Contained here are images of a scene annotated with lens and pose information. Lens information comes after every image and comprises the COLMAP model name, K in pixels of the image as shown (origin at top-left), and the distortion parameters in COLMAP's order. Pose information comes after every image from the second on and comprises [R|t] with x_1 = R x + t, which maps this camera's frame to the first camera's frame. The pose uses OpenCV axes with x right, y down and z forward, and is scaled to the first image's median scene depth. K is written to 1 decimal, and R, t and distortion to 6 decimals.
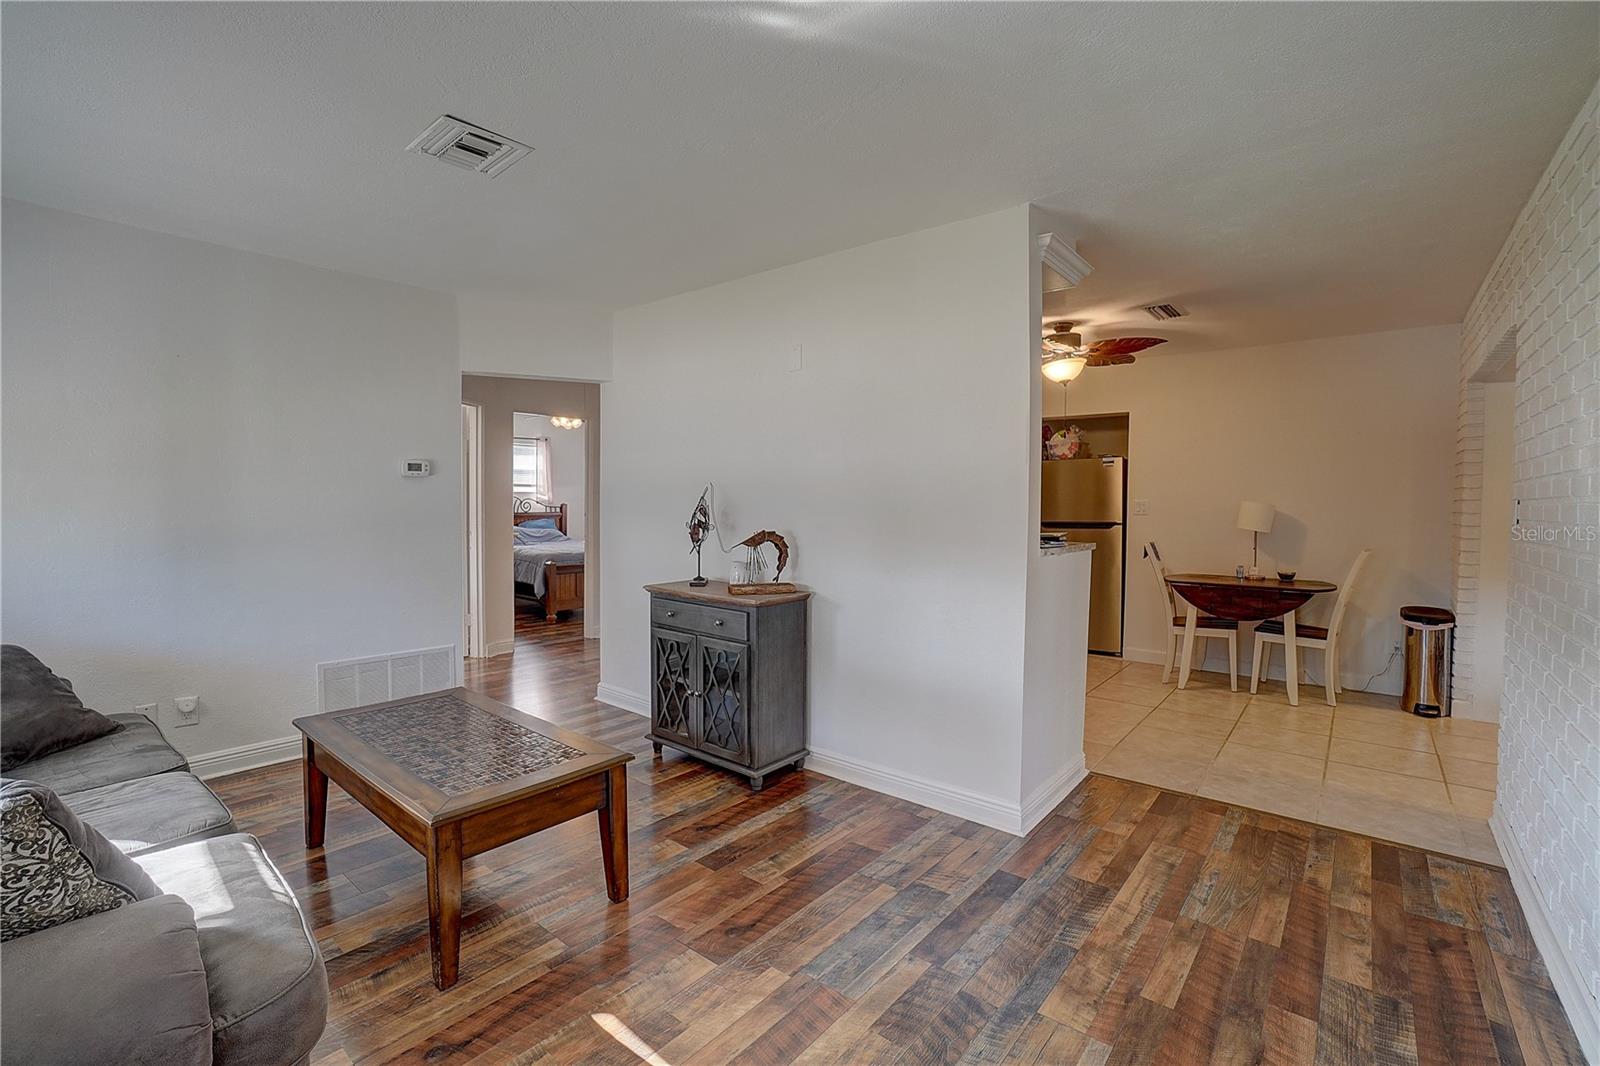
lens RADIAL K [[704.6, 0, 795.8], [0, 704.6, 519.0], [0, 0, 1]] dist [-0.032505, 0.000986]
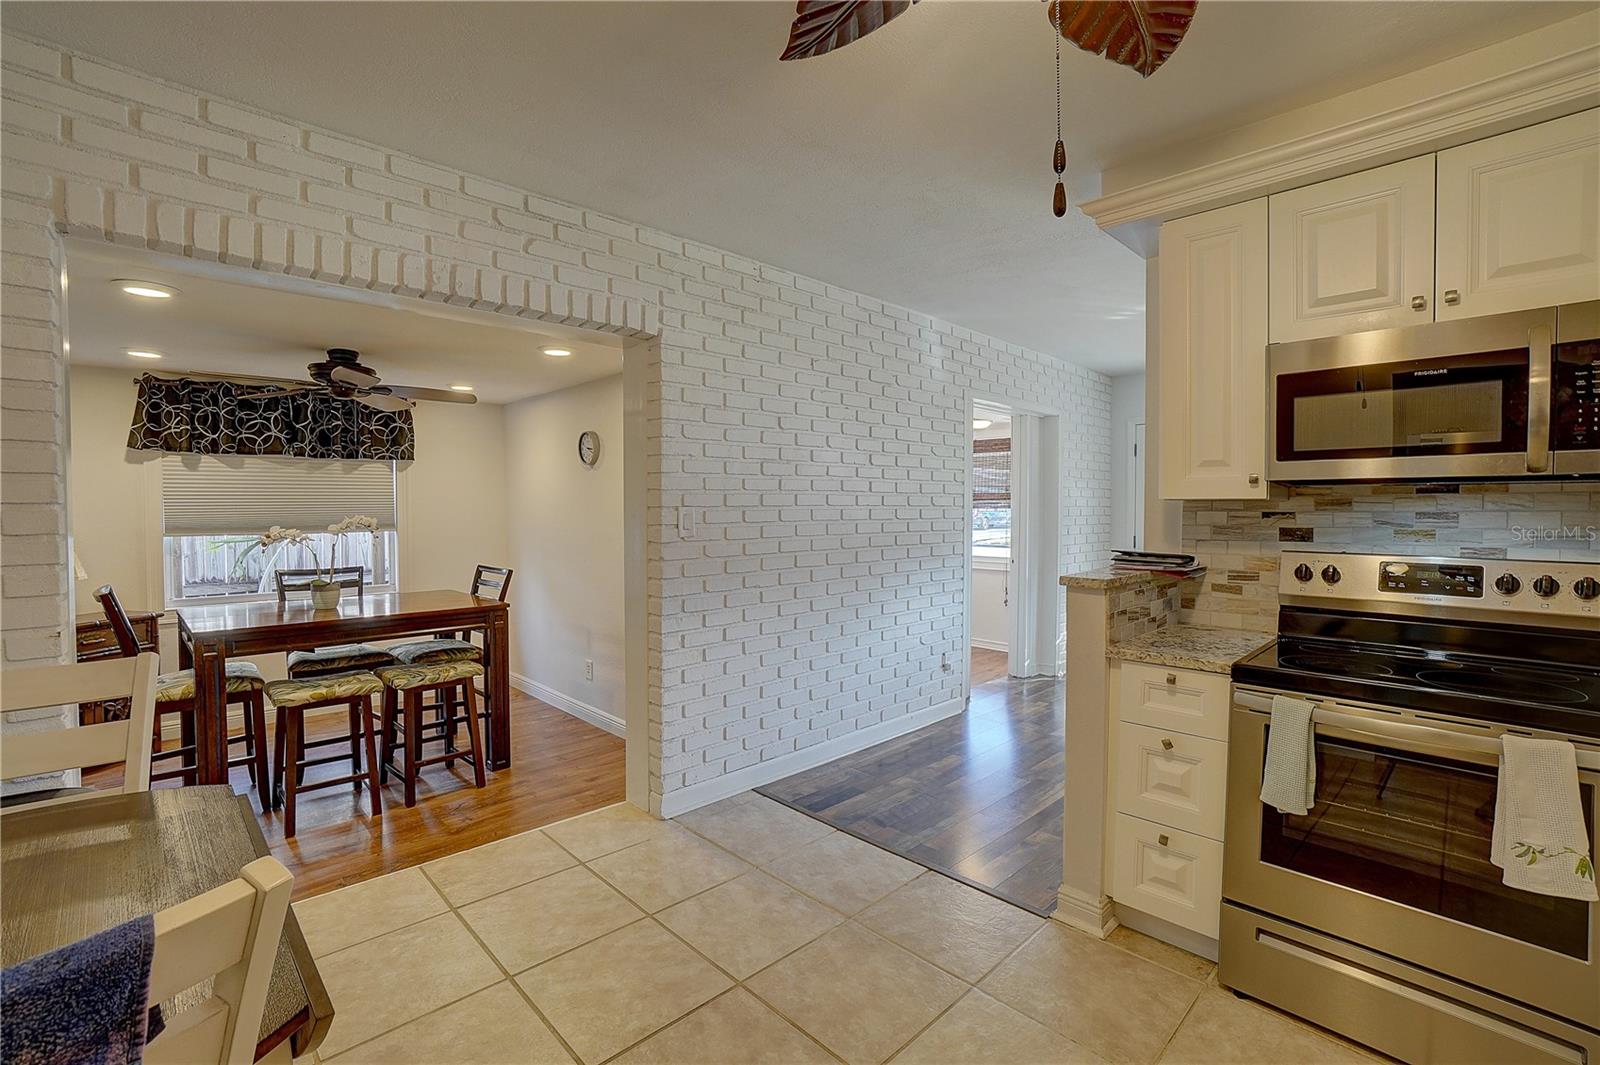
lens RADIAL K [[704.6, 0, 799.4], [0, 704.6, 532.4], [0, 0, 1]] dist [-0.032505, 0.000986]
pose [[-0.995182, -0.006762, 0.097810, 0.446733], [-0.001954, 0.998788, 0.049176, -0.023883], [-0.098024, 0.048748, -0.993989, 1.243402]]
